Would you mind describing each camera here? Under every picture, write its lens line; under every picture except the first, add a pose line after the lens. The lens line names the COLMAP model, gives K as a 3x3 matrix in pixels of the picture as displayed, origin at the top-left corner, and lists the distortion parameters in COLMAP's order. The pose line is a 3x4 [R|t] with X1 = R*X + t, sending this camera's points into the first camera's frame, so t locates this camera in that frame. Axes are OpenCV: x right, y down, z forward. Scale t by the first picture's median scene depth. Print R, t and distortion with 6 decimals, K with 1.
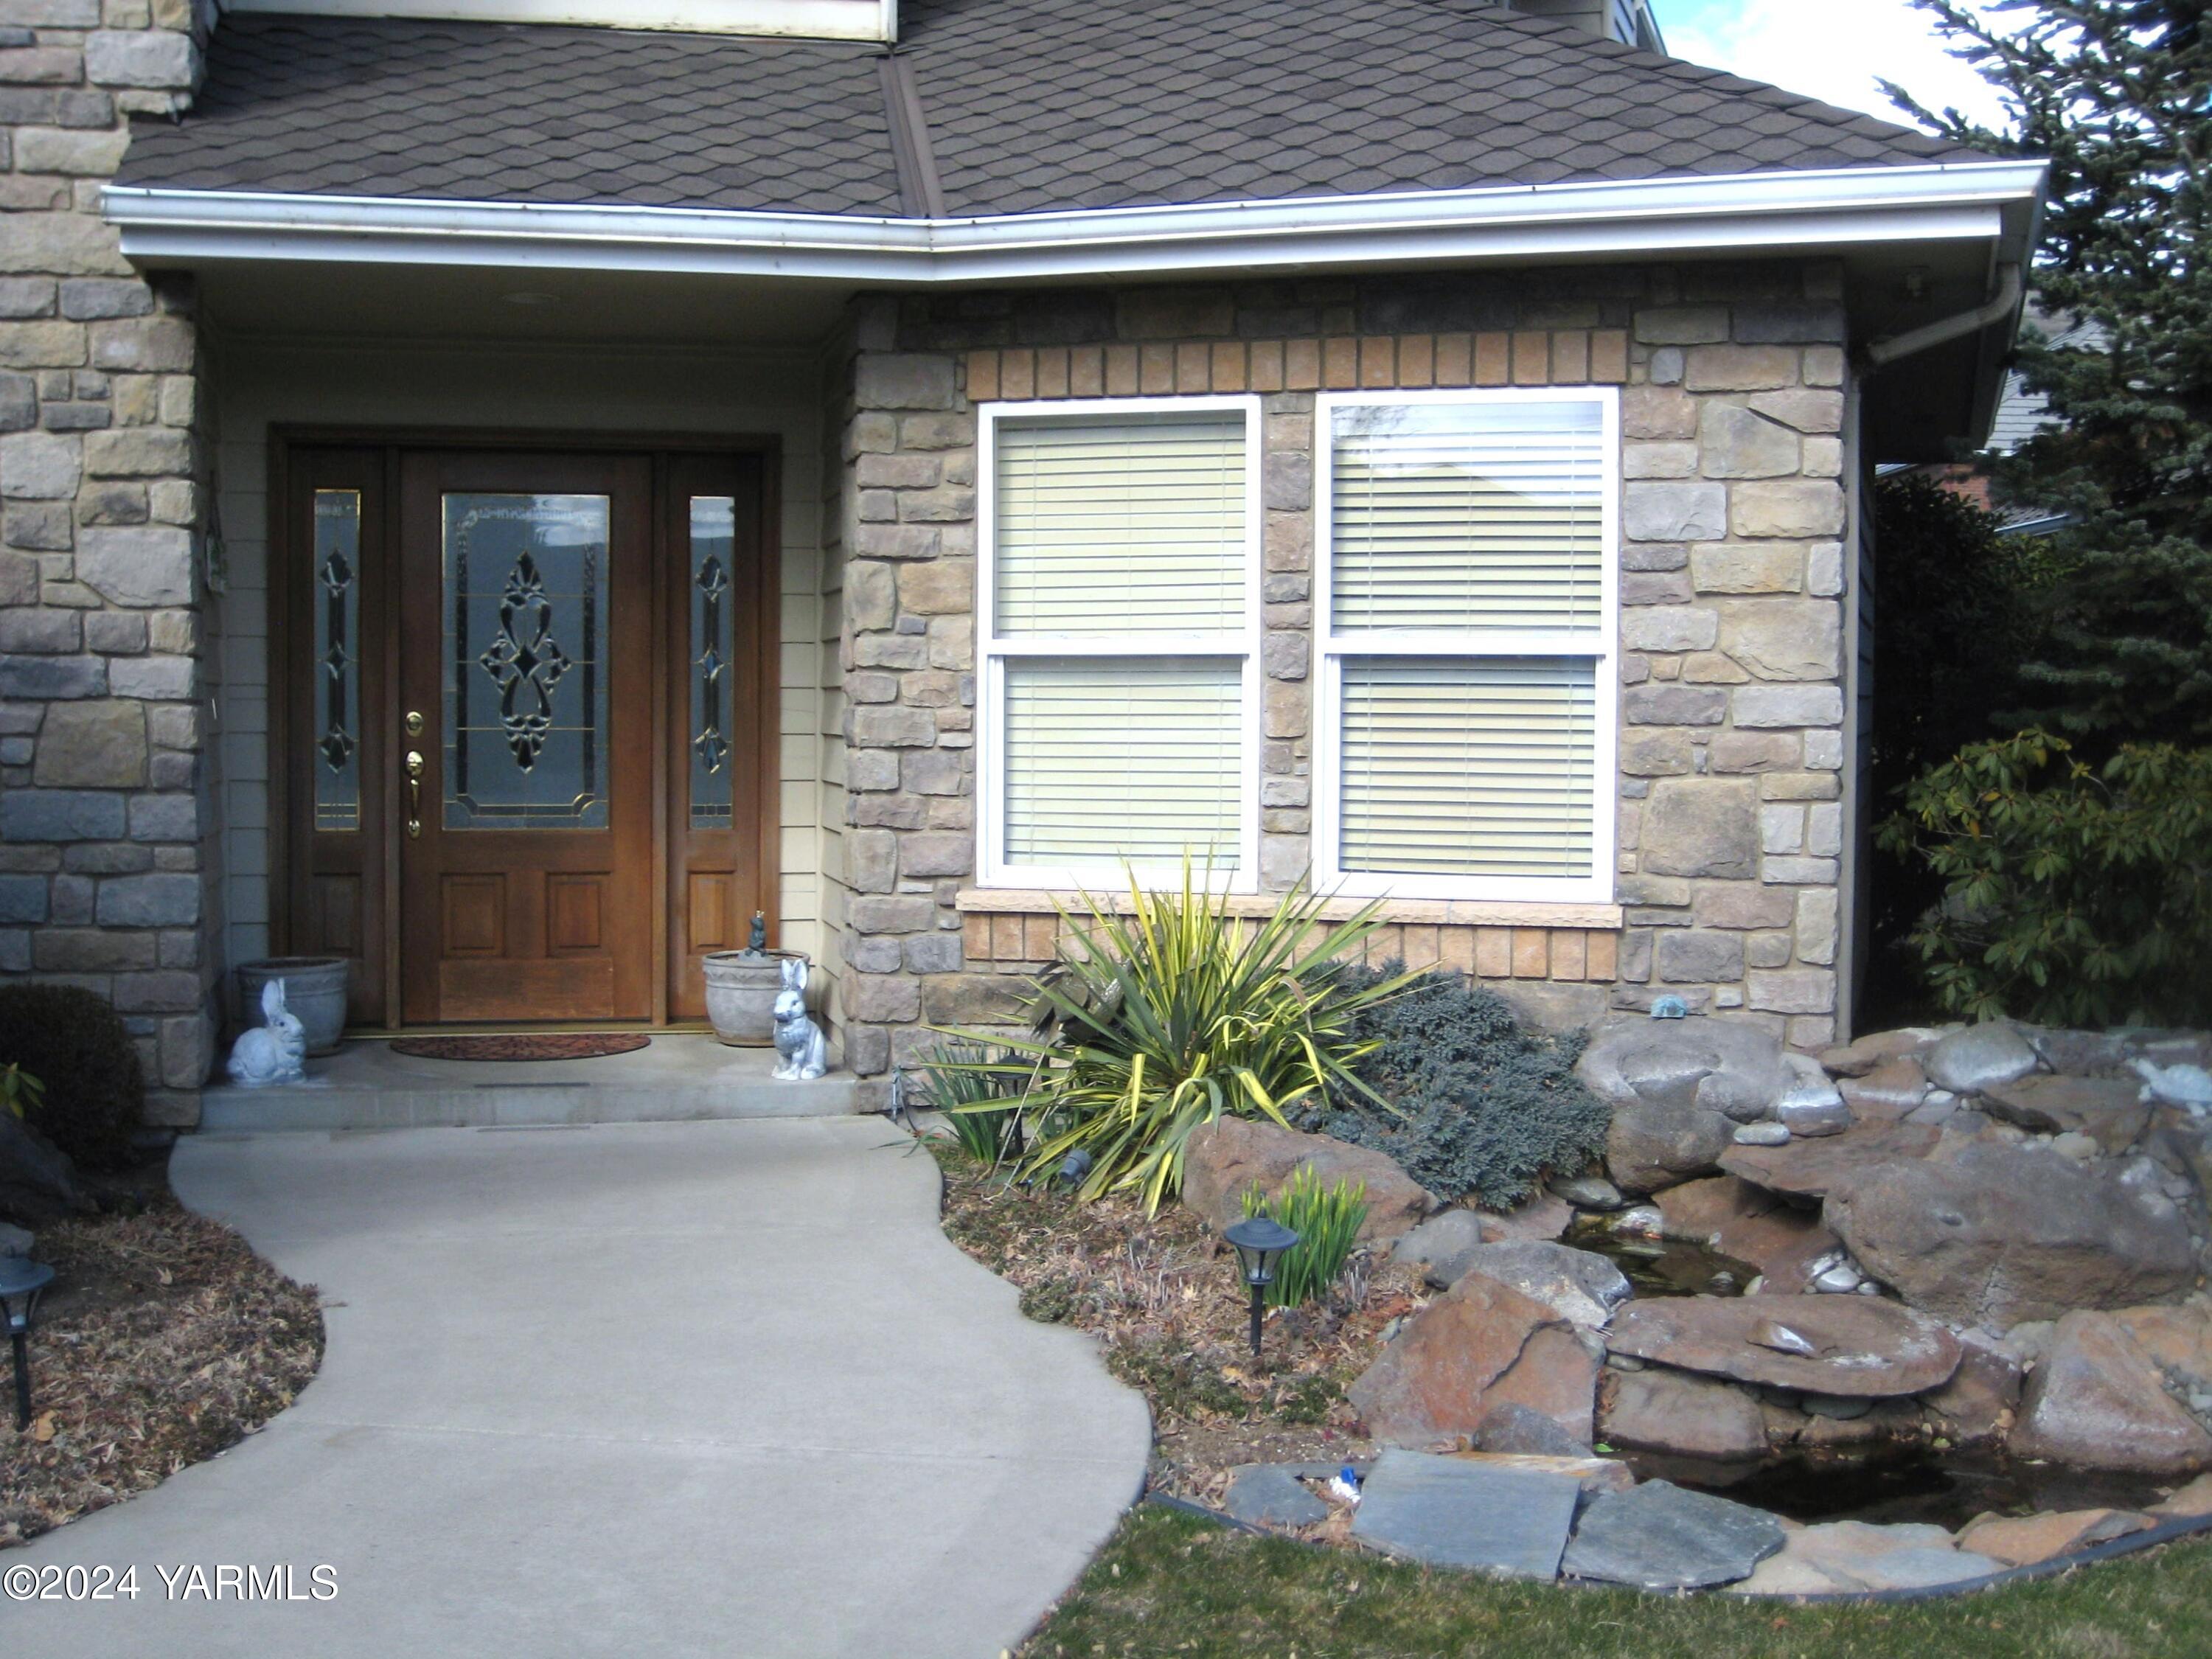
lens RADIAL K [[2722.6, 0, 1106.0], [0, 2722.6, 829.5], [0, 0, 1]] dist [-0.161067, 0.200883]
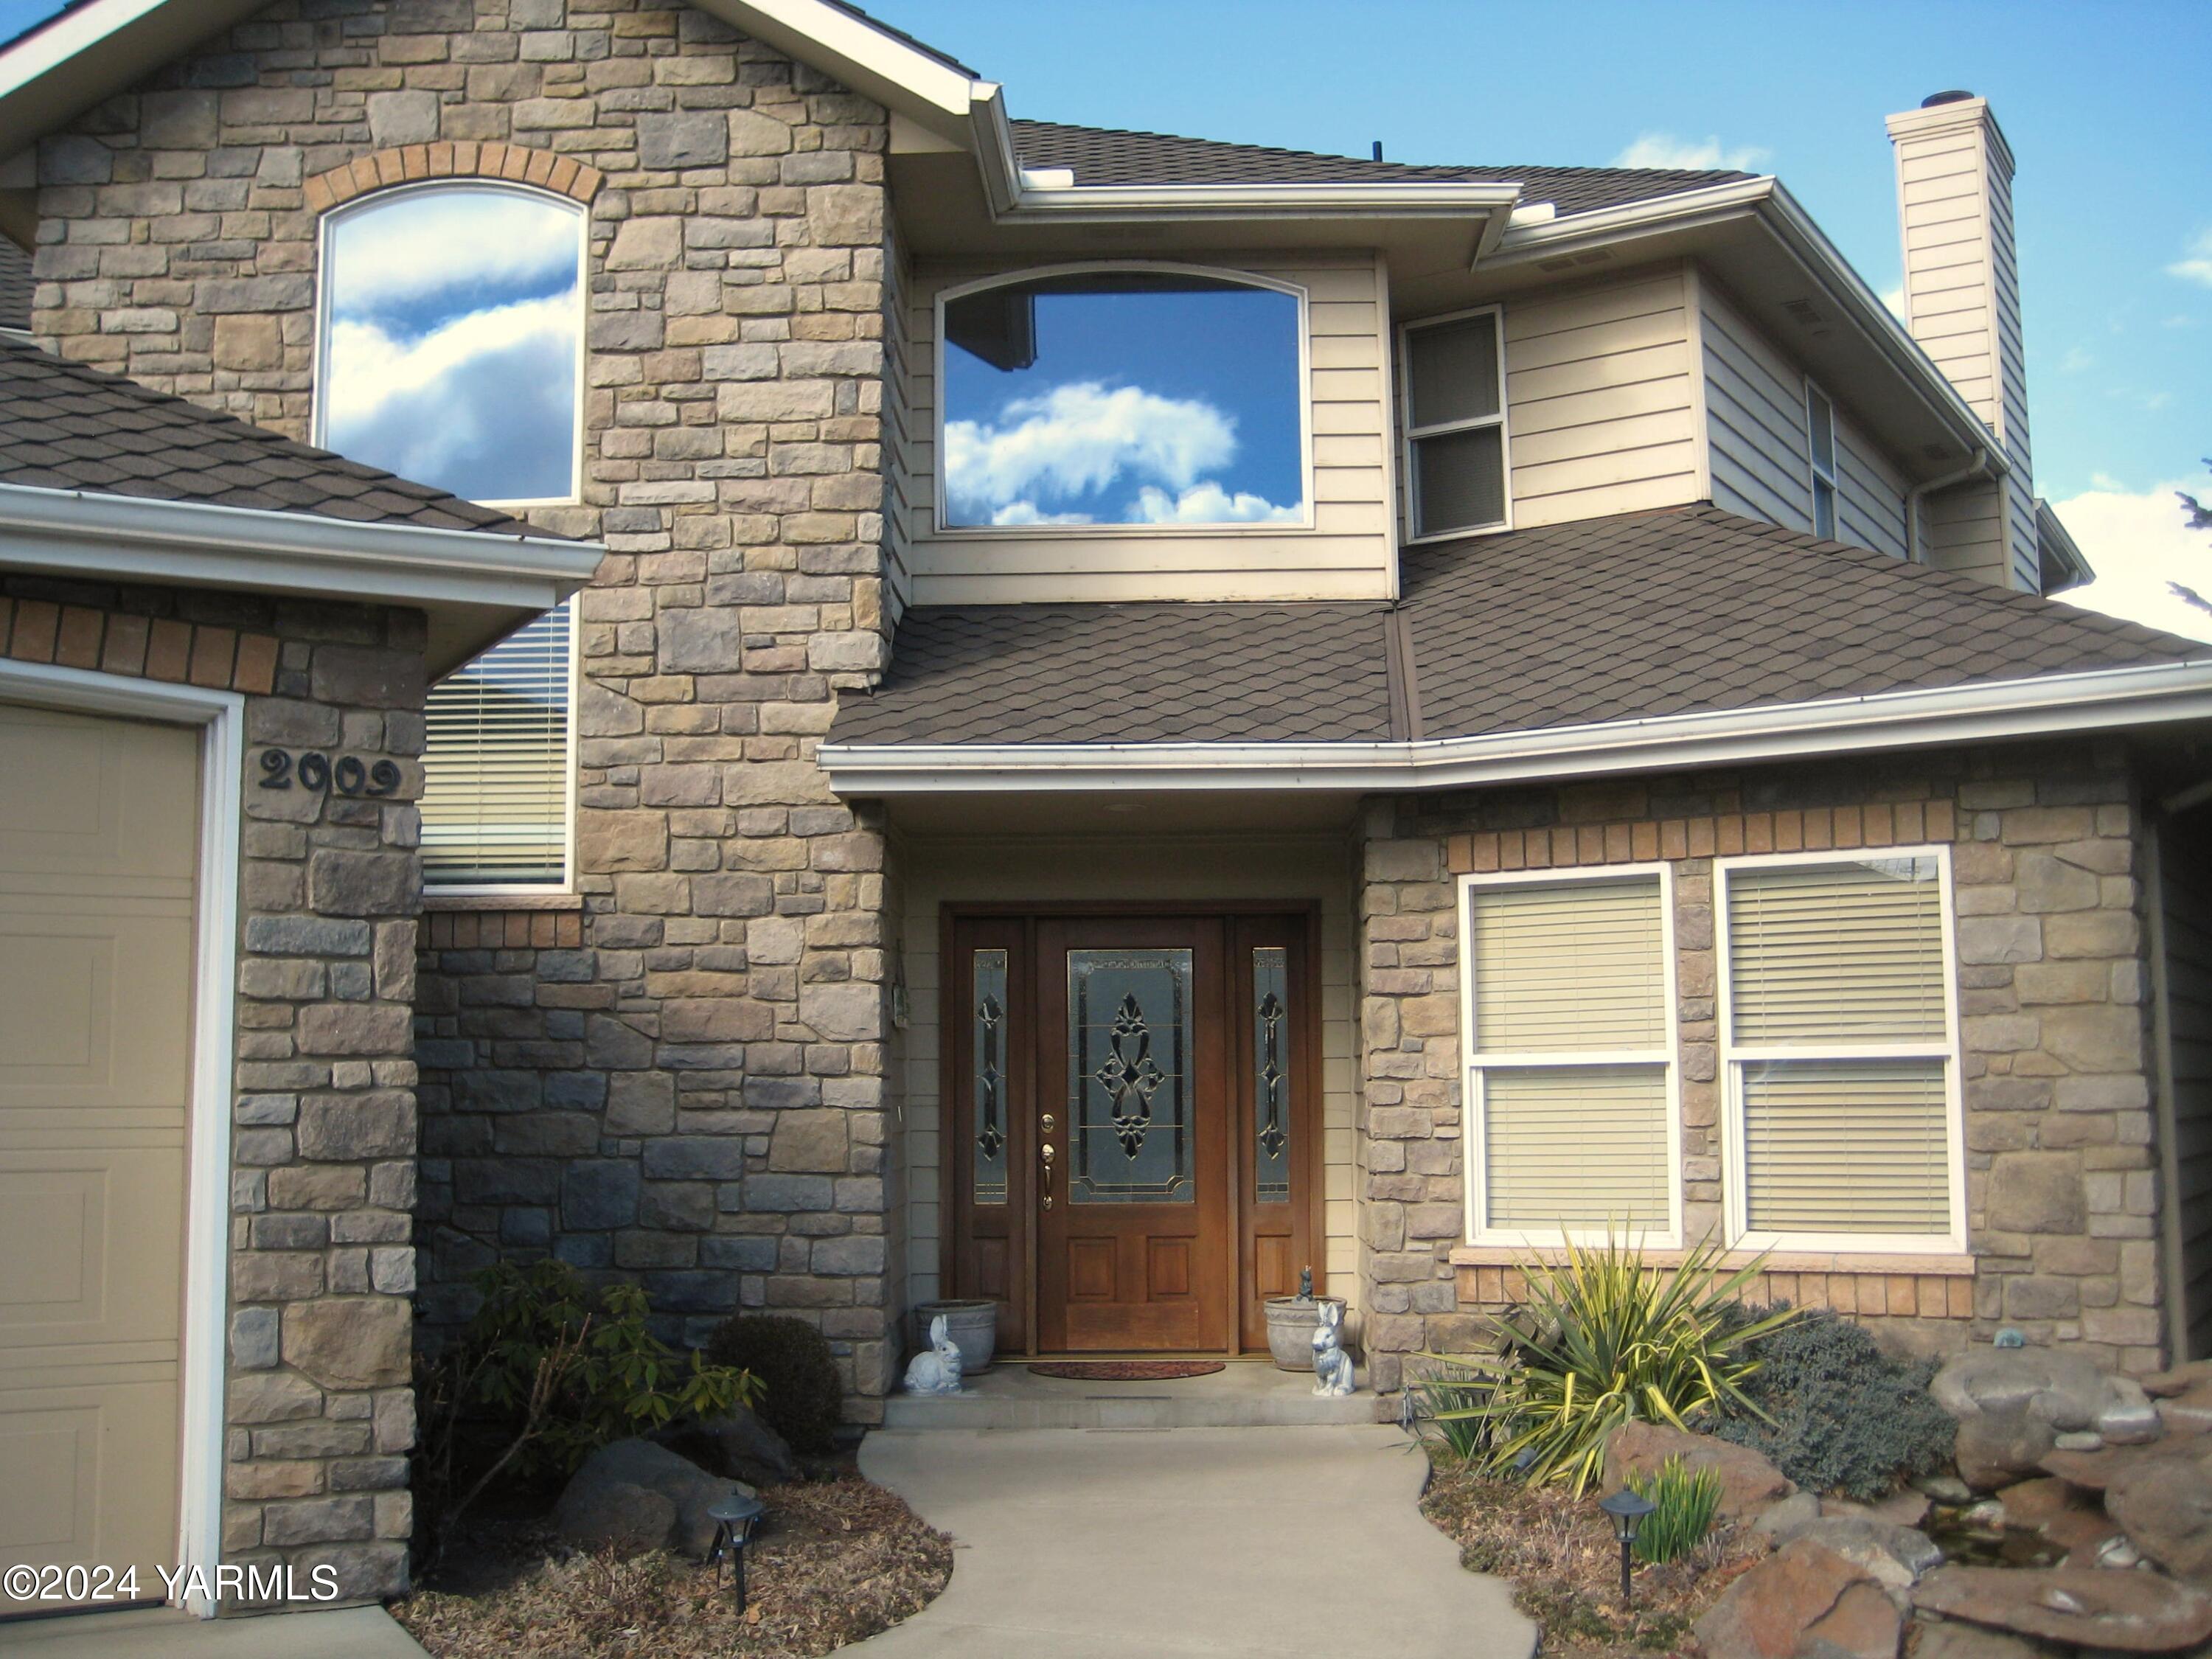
lens RADIAL K [[2309.3, 0, 1106.0], [0, 2309.3, 829.5], [0, 0, 1]] dist [-0.160812, 0.216009]
pose [[0.969515, -0.041322, -0.241524, 0.061930], [0.001976, 0.986965, -0.160923, 0.000550], [0.245025, 0.155540, 0.956959, -0.122886]]
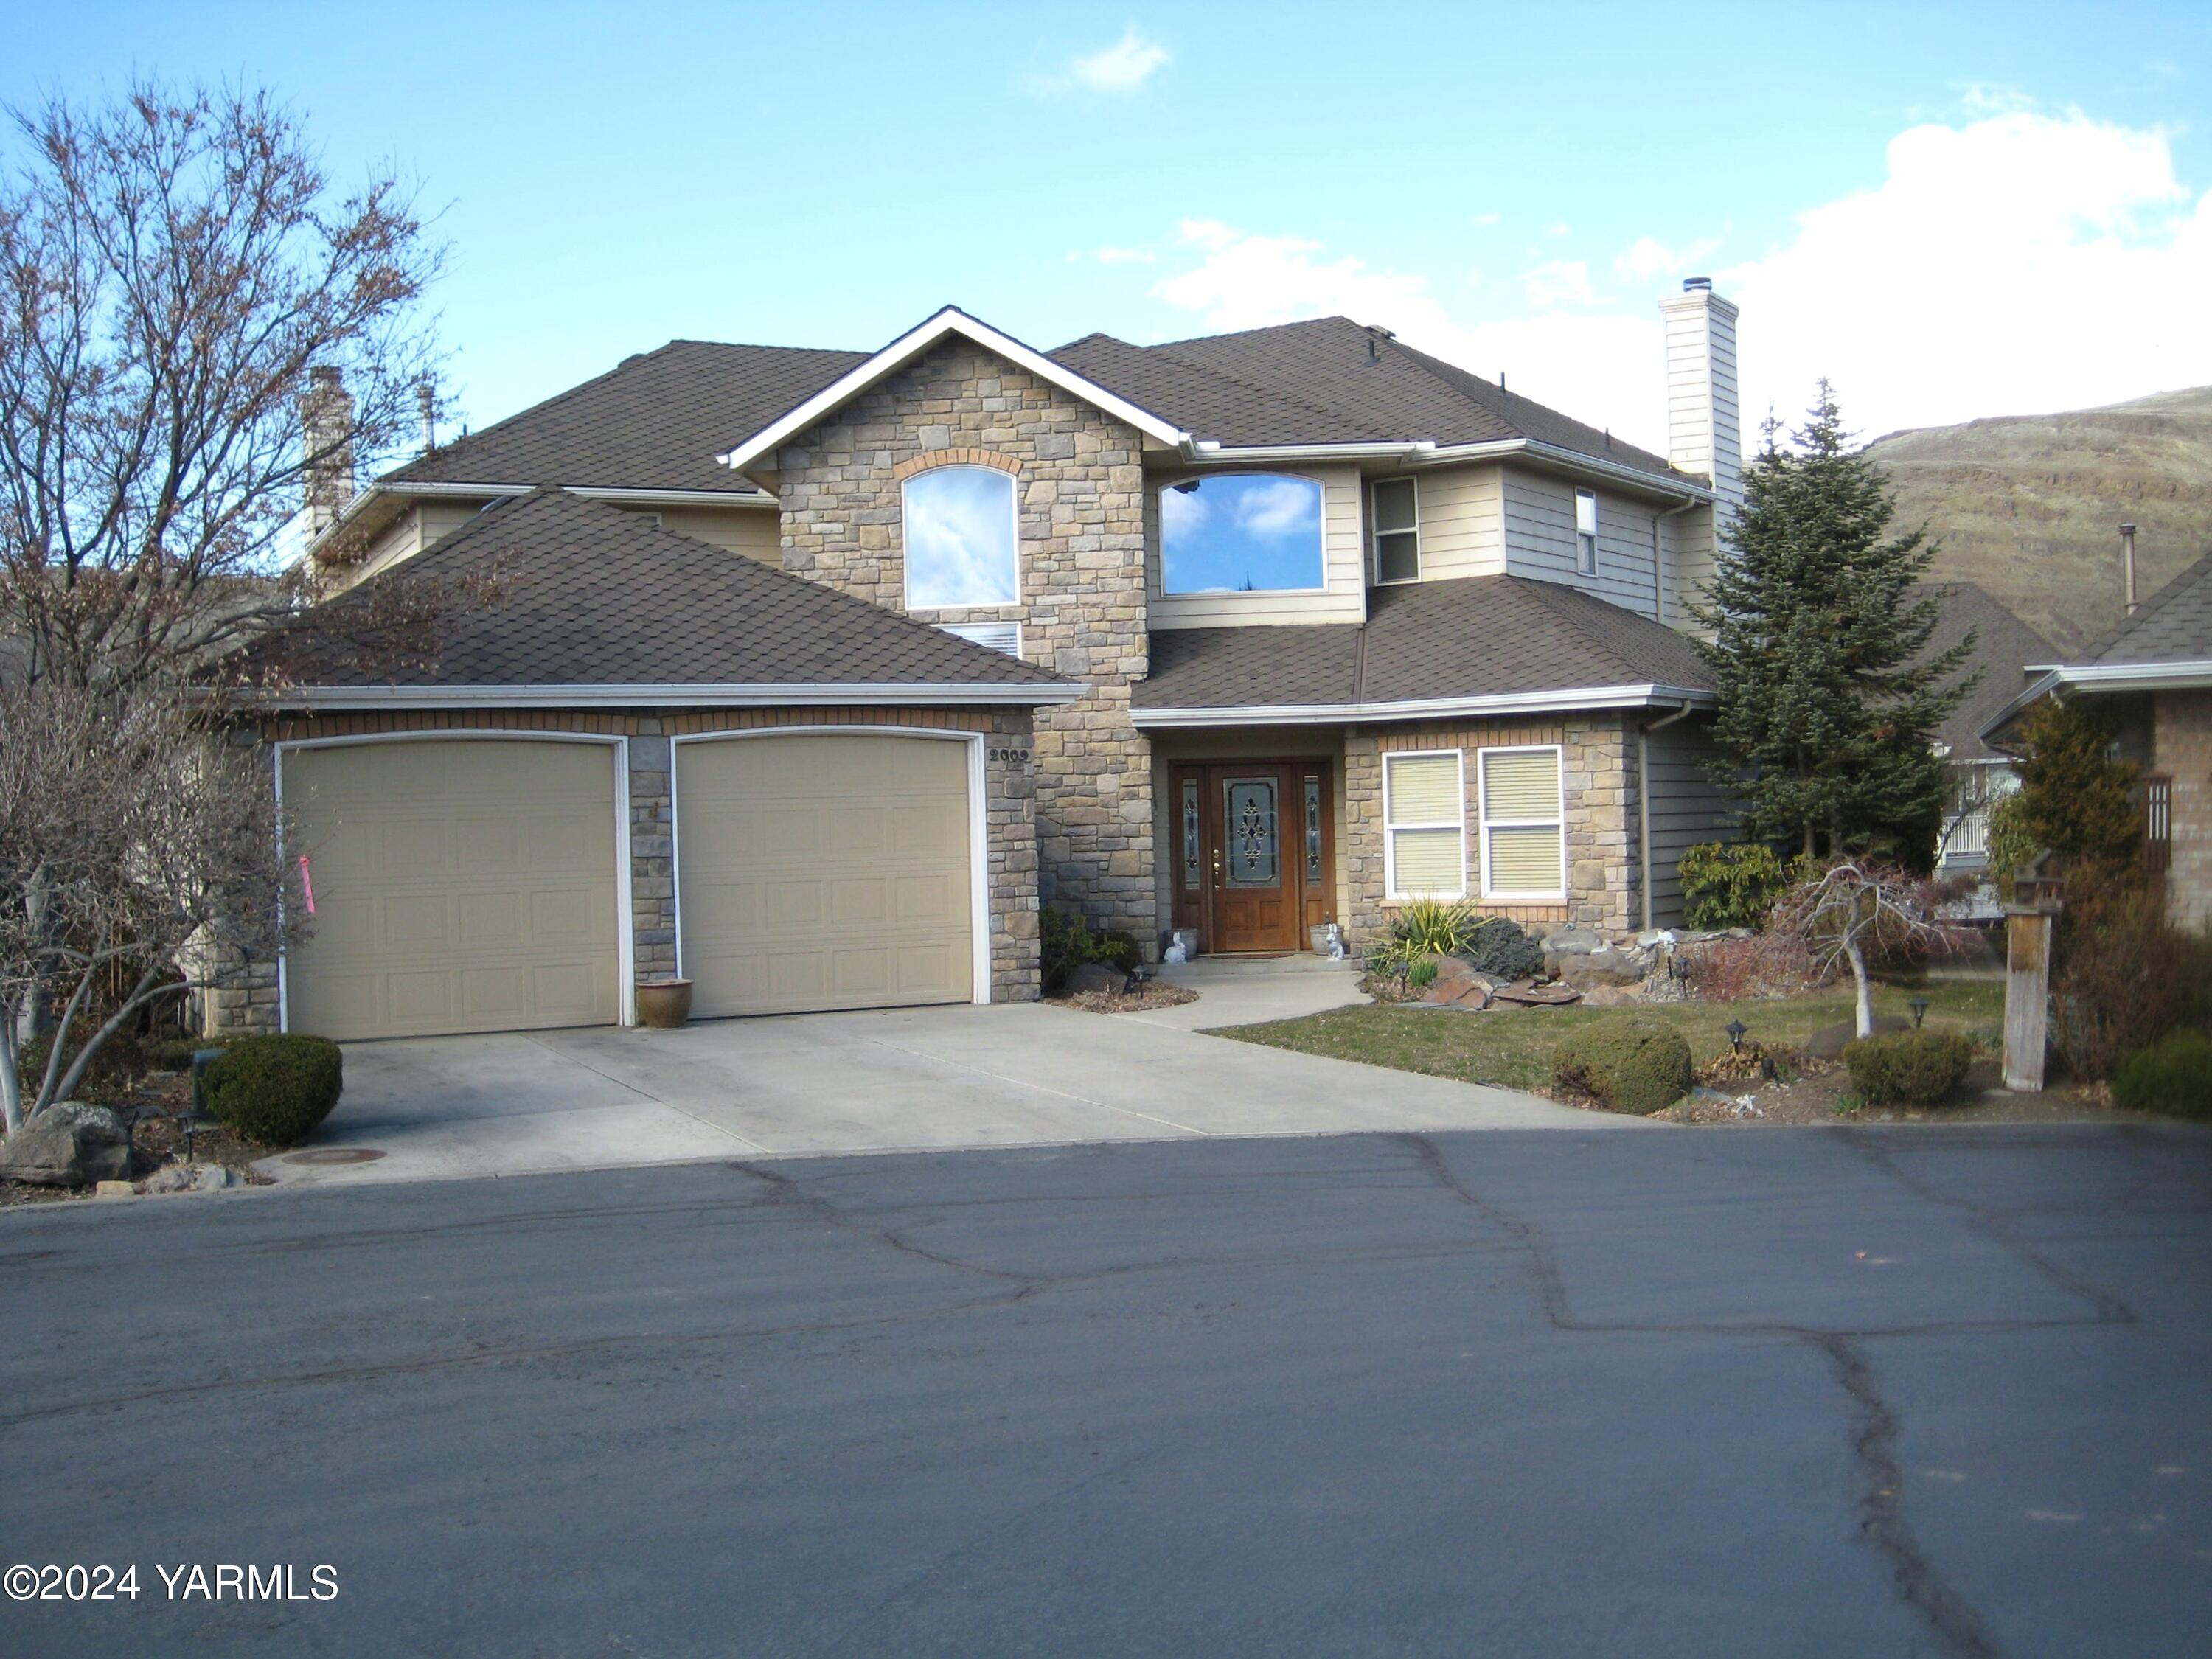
lens RADIAL K [[2309.3, 0, 1106.0], [0, 2309.3, 829.5], [0, 0, 1]] dist [-0.160812, 0.216009]
pose [[0.955656, -0.031004, -0.292849, 0.477038], [0.019057, 0.998869, -0.043563, 0.054726], [0.293868, 0.036050, 0.955166, -1.875902]]
